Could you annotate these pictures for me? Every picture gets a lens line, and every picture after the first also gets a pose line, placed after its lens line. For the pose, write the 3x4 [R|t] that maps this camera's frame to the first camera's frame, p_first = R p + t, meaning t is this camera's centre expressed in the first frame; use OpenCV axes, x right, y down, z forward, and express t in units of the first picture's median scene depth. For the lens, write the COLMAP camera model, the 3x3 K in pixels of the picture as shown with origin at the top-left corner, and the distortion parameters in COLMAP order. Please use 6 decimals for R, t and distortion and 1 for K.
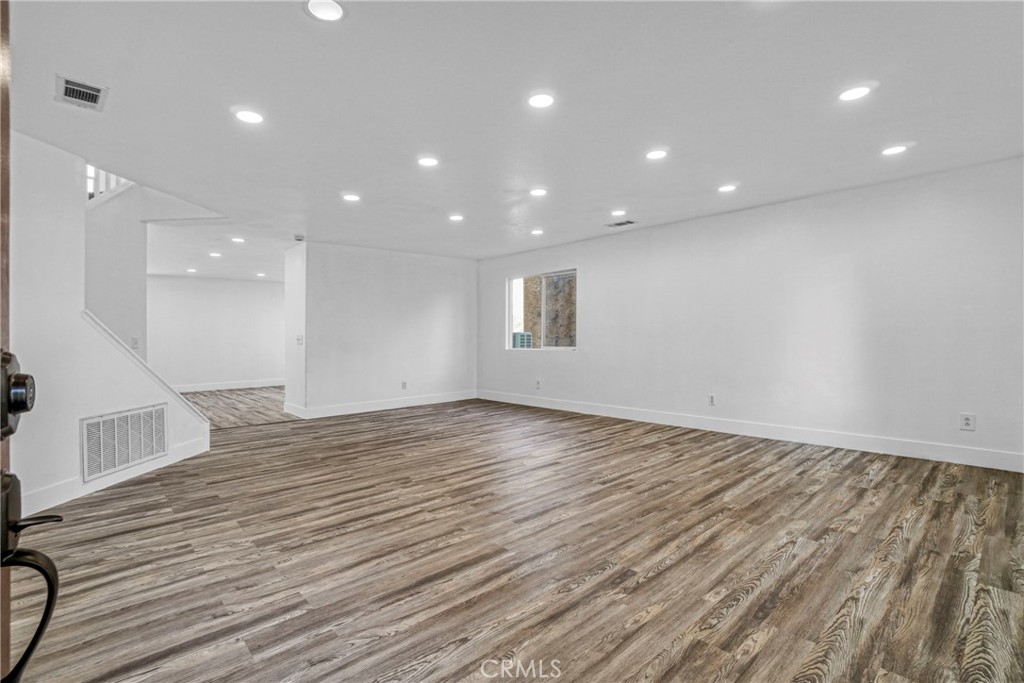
lens RADIAL K [[470.7, 0, 512.0], [0, 470.7, 341.5], [0, 0, 1]] dist [-0.001065, 0.000011]
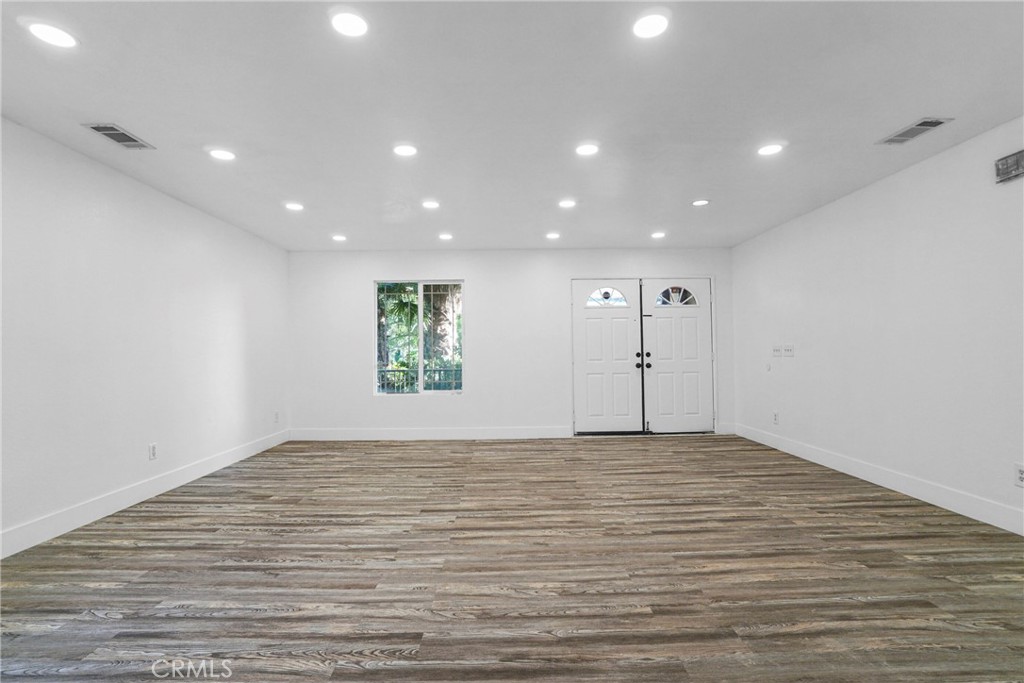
lens RADIAL K [[470.7, 0, 512.0], [0, 470.7, 341.5], [0, 0, 1]] dist [-0.001065, 0.000011]
pose [[-0.737759, 0.040812, 0.673829, -0.740615], [0.027732, 0.999160, -0.030154, -0.005525], [-0.674494, -0.003560, -0.738271, 1.939109]]
